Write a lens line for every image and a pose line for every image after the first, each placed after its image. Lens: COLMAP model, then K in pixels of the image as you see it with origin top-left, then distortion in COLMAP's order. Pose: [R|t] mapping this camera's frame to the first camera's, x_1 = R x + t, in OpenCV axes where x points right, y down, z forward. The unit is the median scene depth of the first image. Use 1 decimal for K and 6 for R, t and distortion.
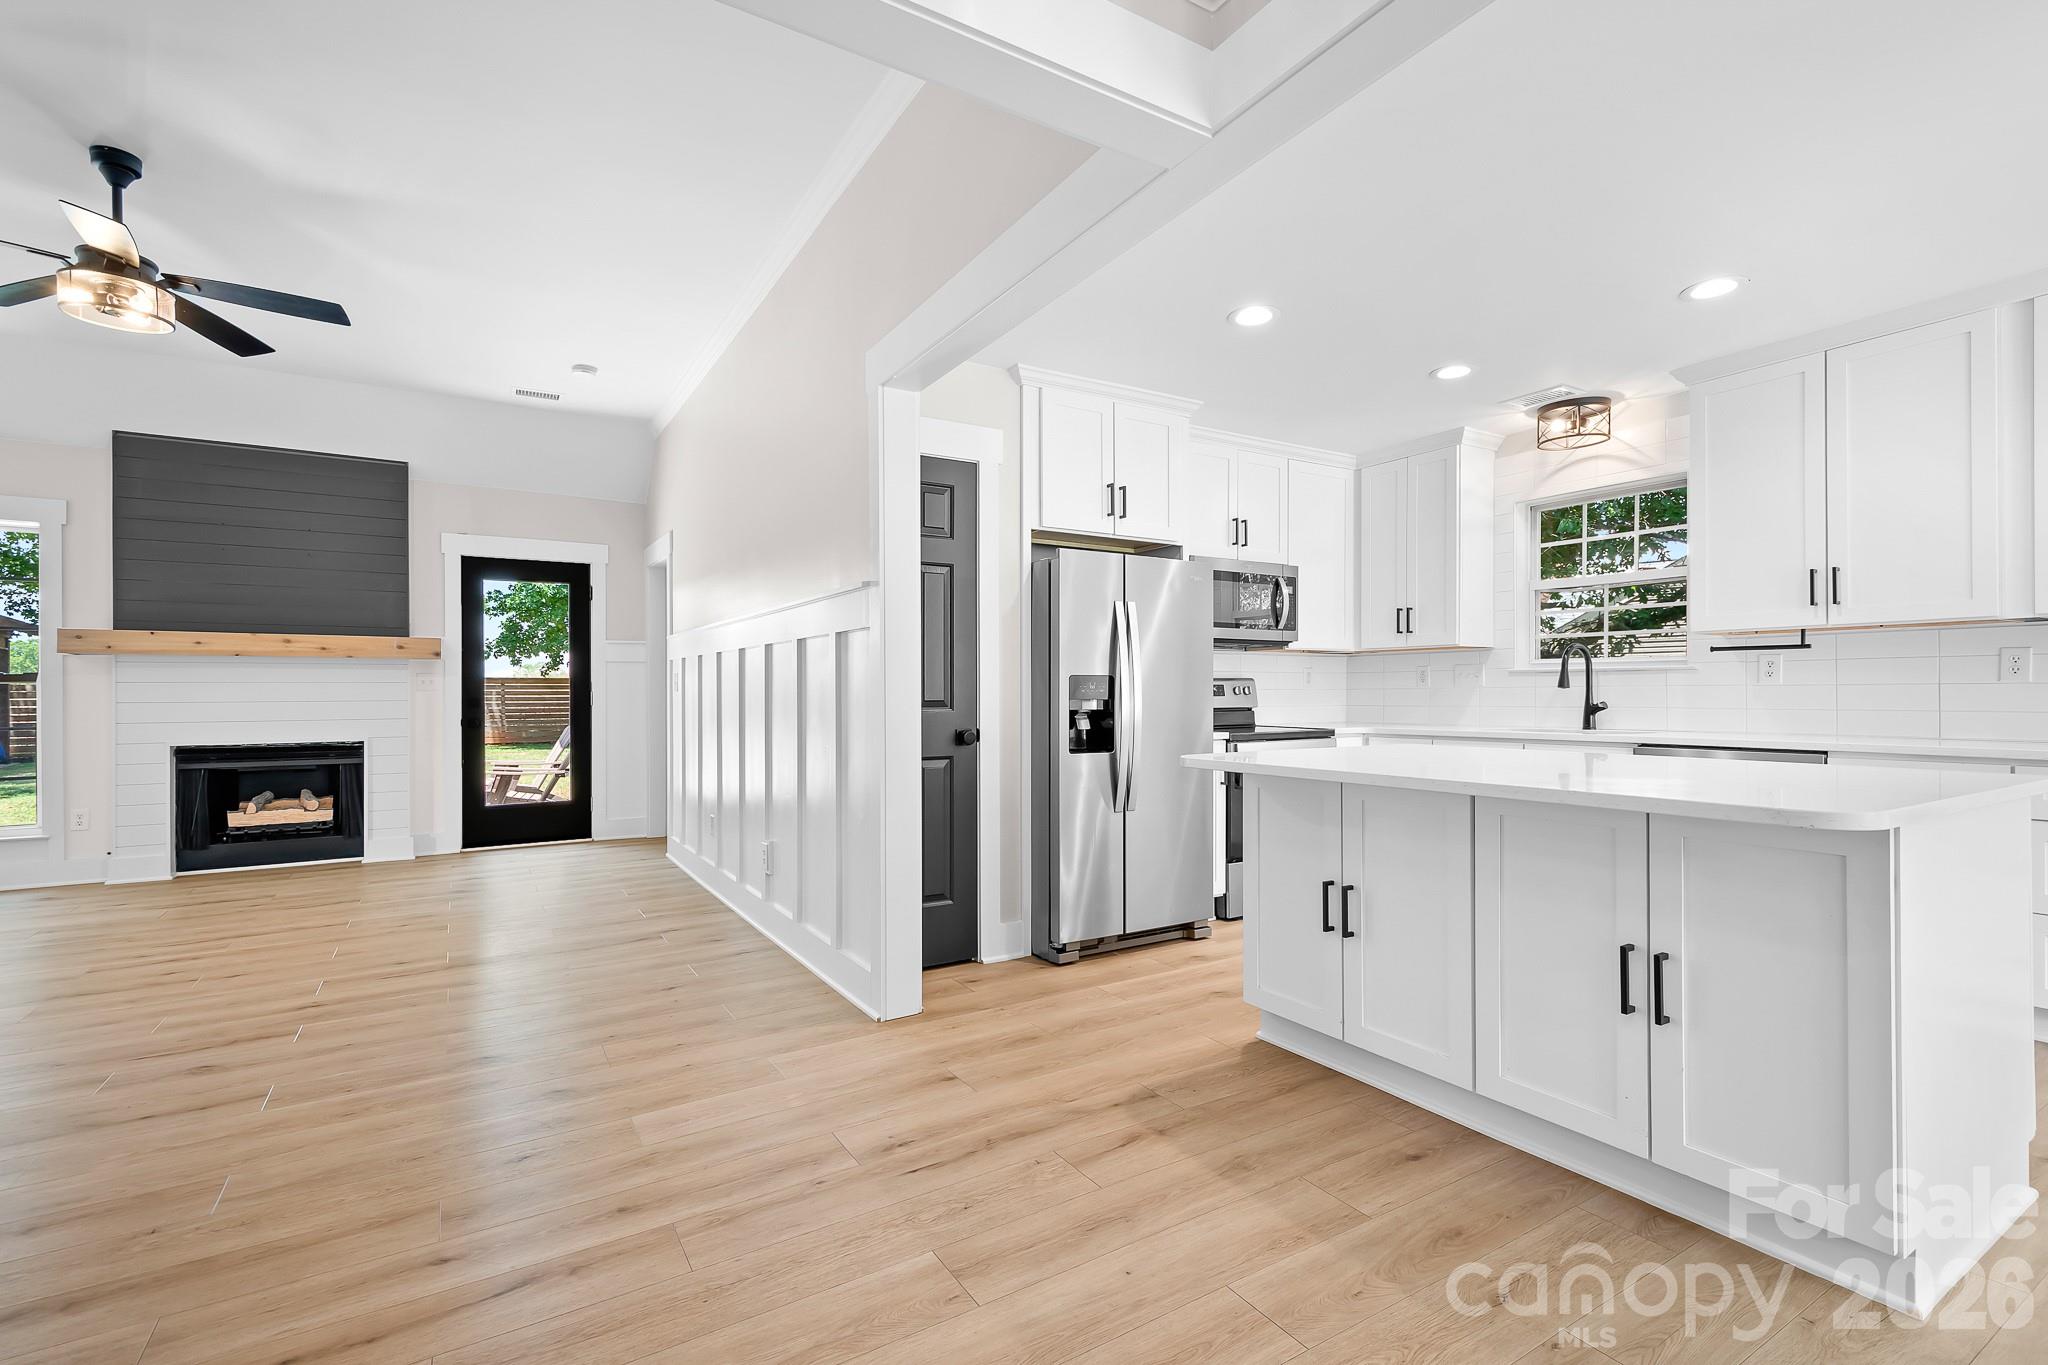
lens RADIAL K [[912.4, 0, 1024.4], [0, 912.4, 693.7], [0, 0, 1]] dist [0.030733, -0.012914]
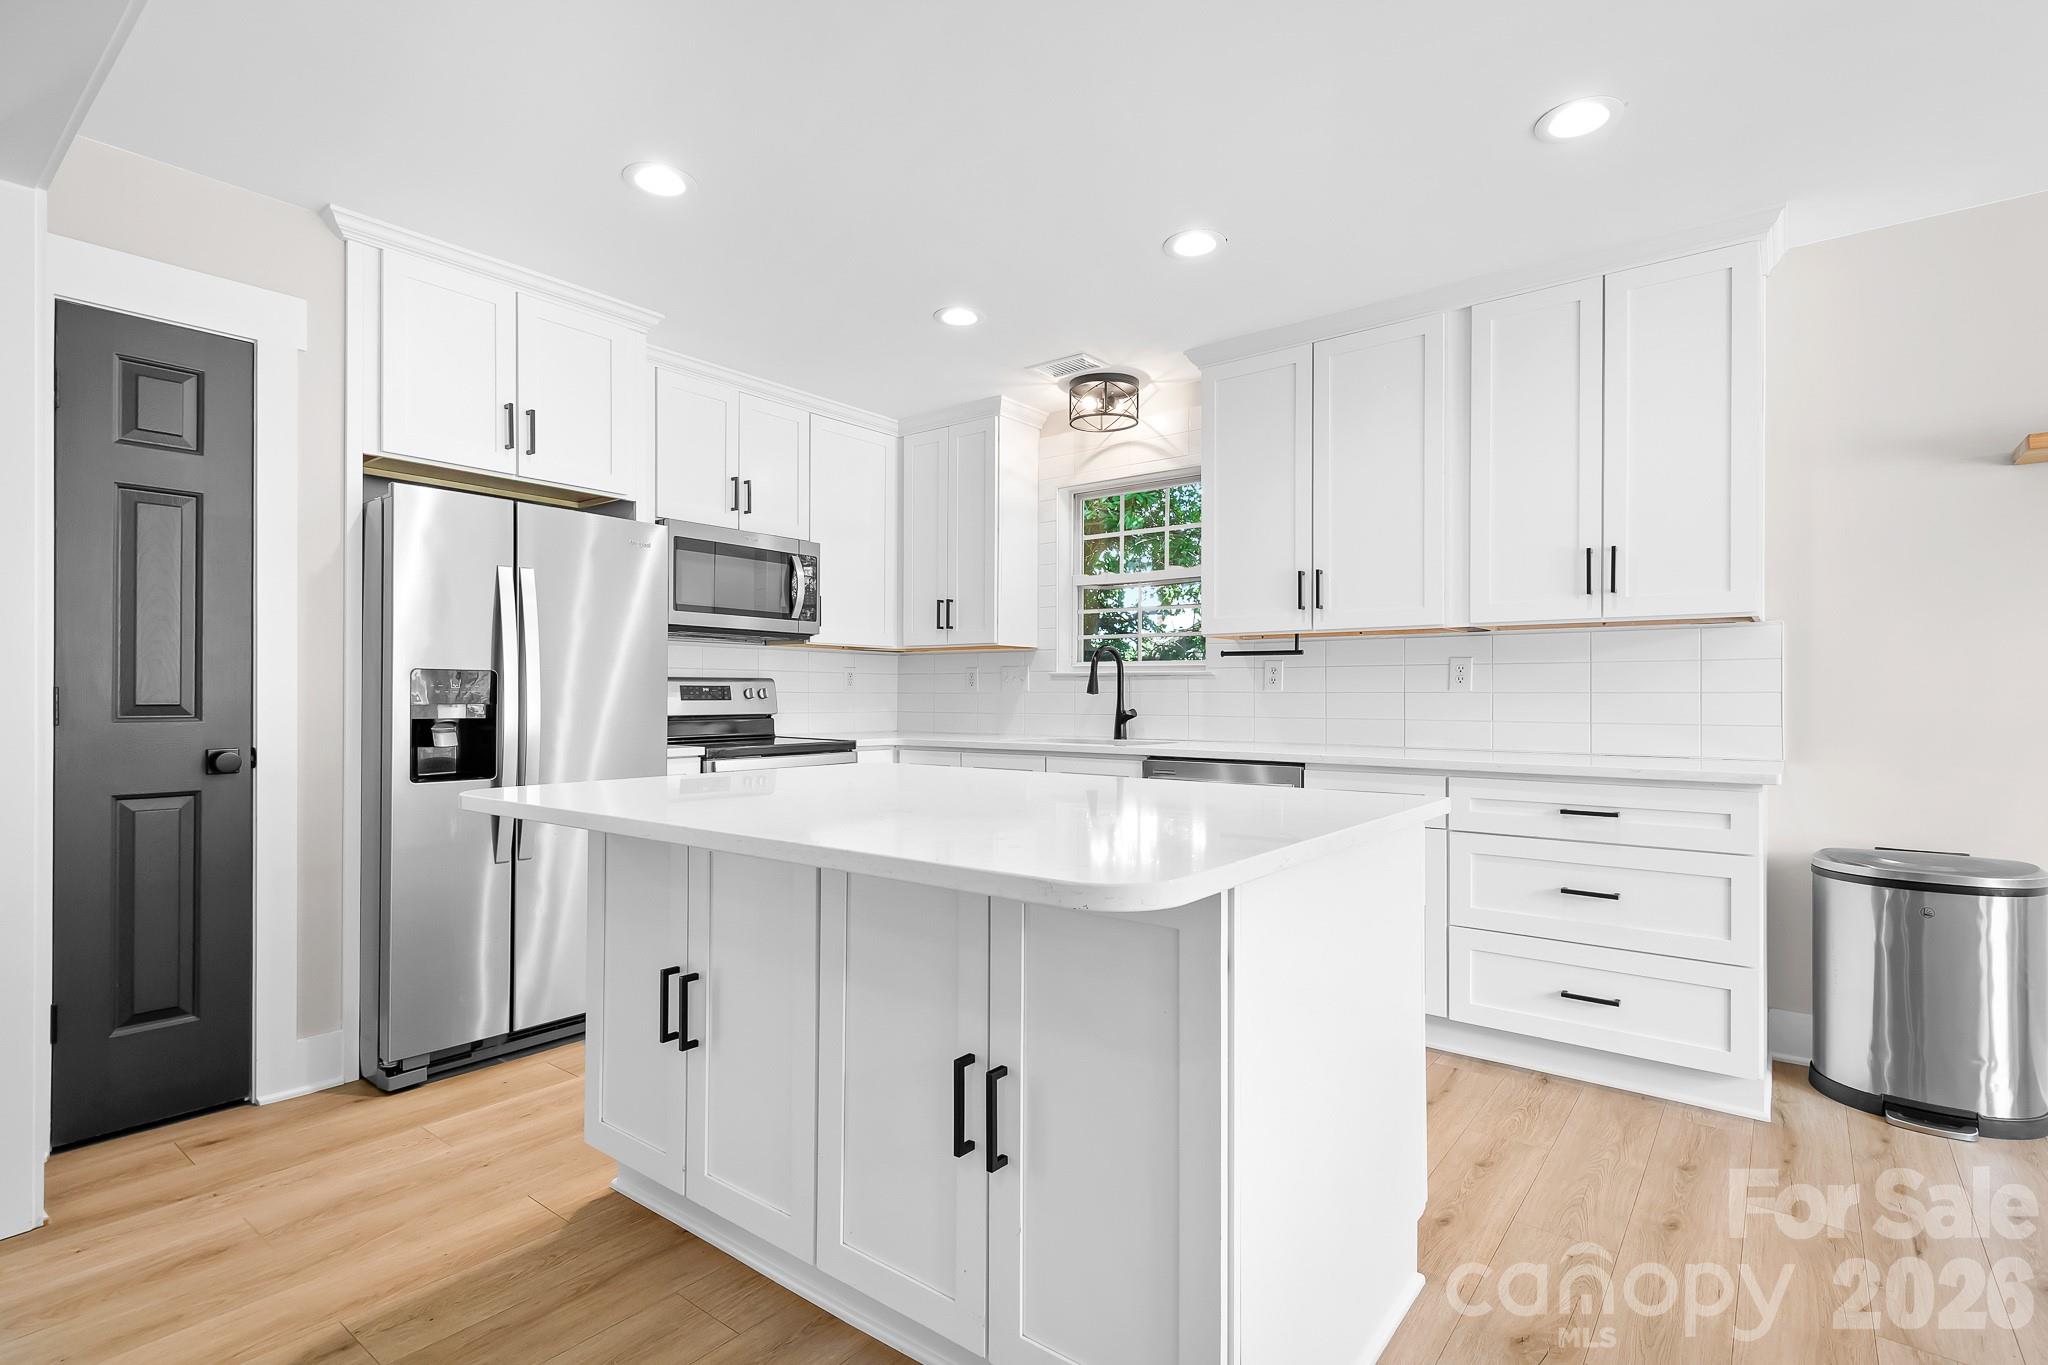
lens RADIAL K [[978.2, 0, 1023.4], [0, 978.2, 695.7], [0, 0, 1]] dist [0.011841, -0.000335]
pose [[0.938476, 0.007668, 0.345260, 0.189217], [-0.007172, 0.999971, -0.002712, -0.001110], [-0.345270, 0.000069, 0.938503, 0.122606]]
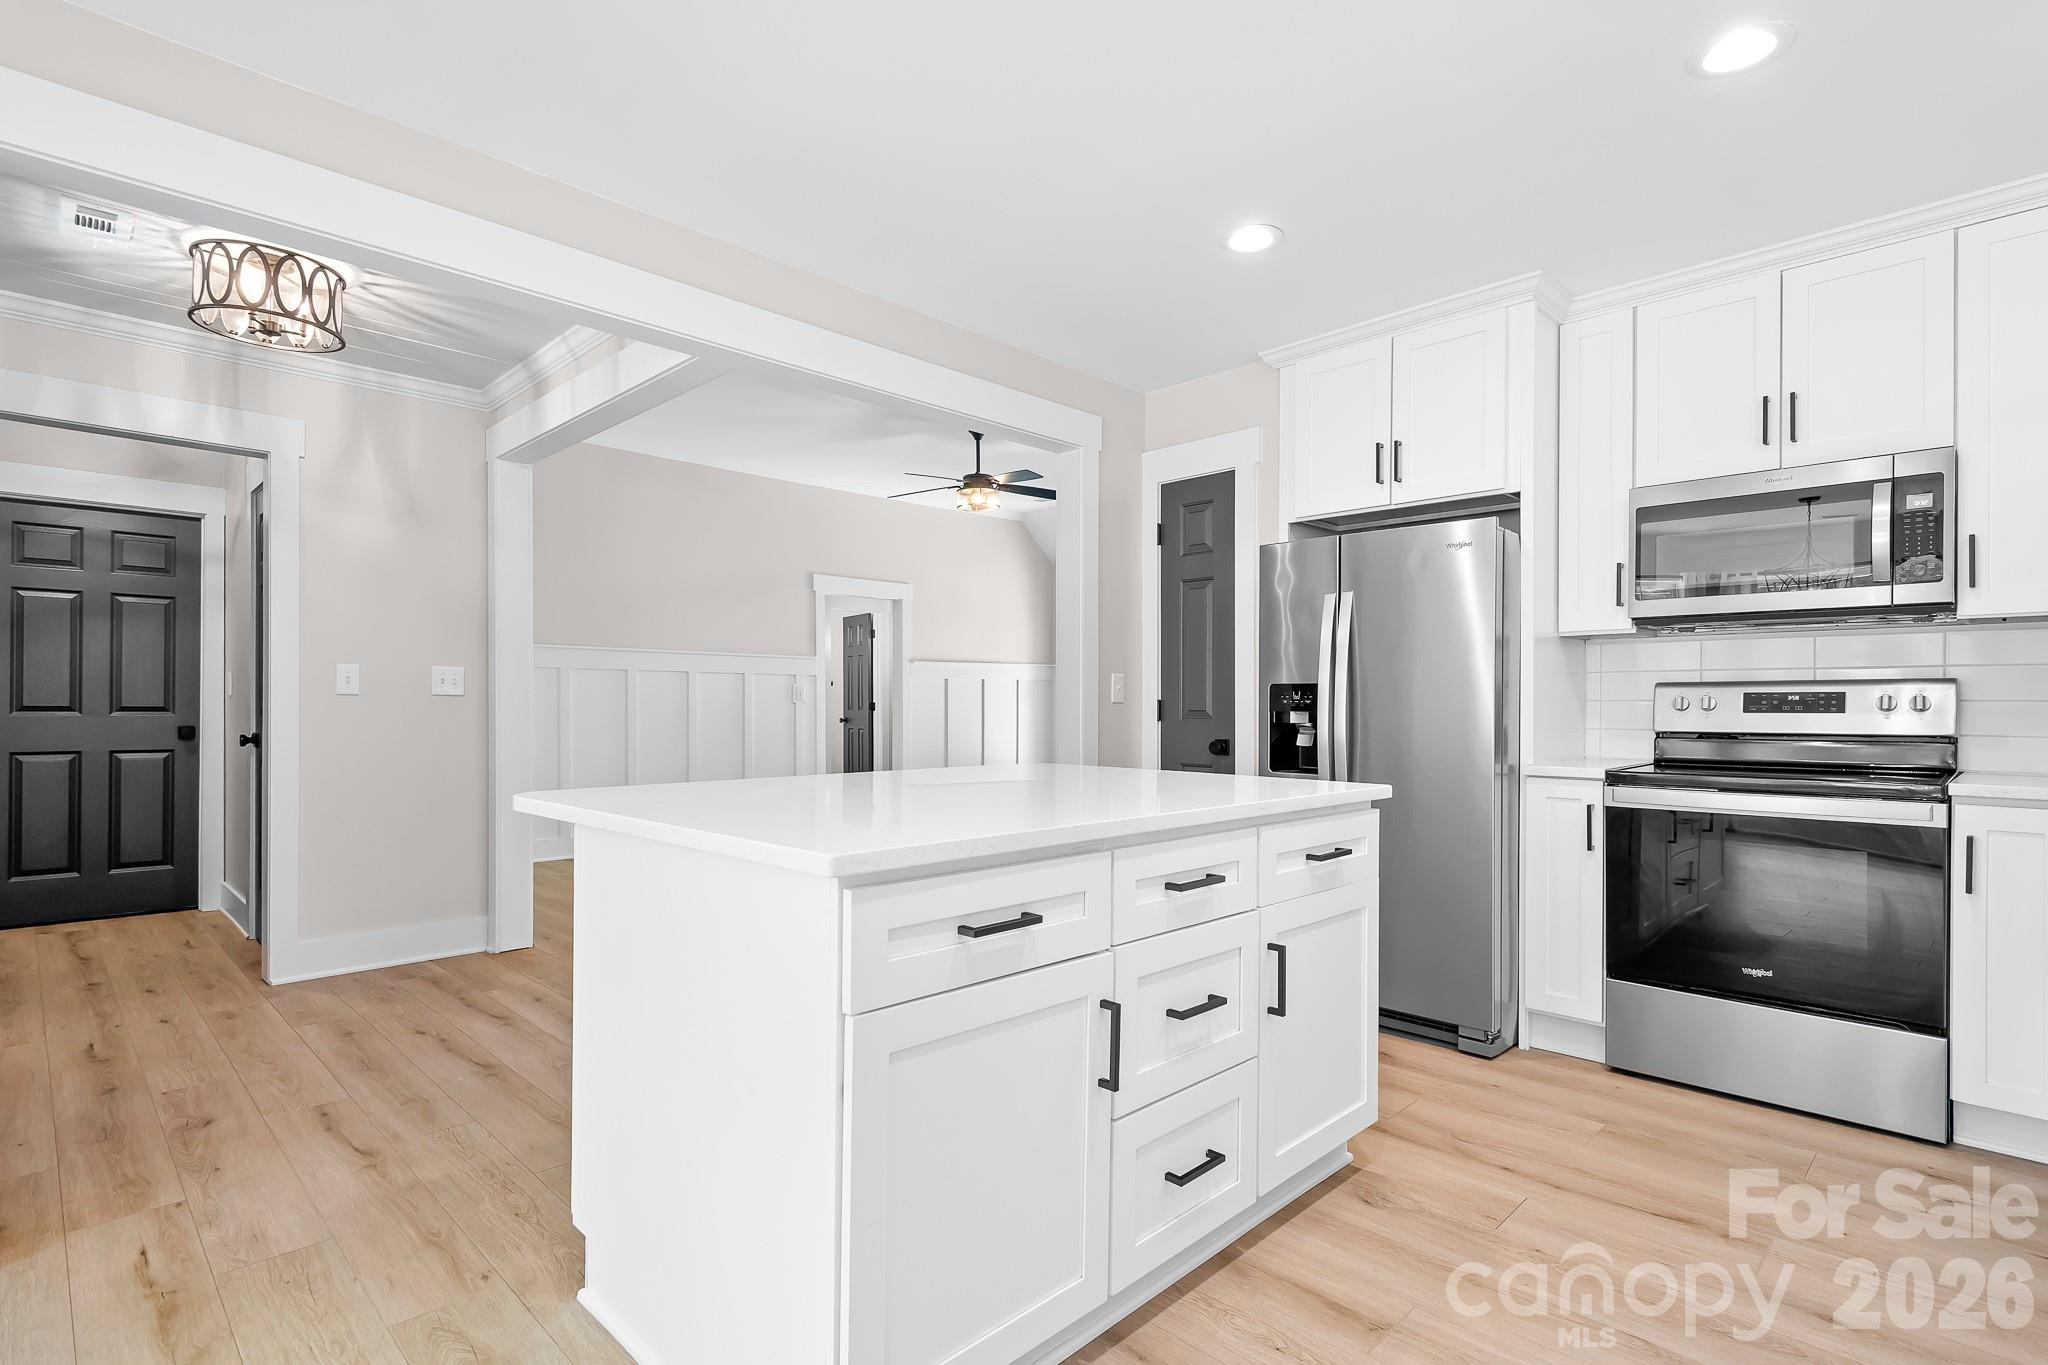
lens RADIAL K [[998.2, 0, 1021.7], [0, 998.2, 706.9], [0, 0, 1]] dist [0.004499, 0.000506]
pose [[0.225816, 0.008897, -0.974129, 0.795500], [-0.005483, 0.999954, 0.007862, -0.003579], [0.974155, 0.003565, 0.225854, 0.451158]]
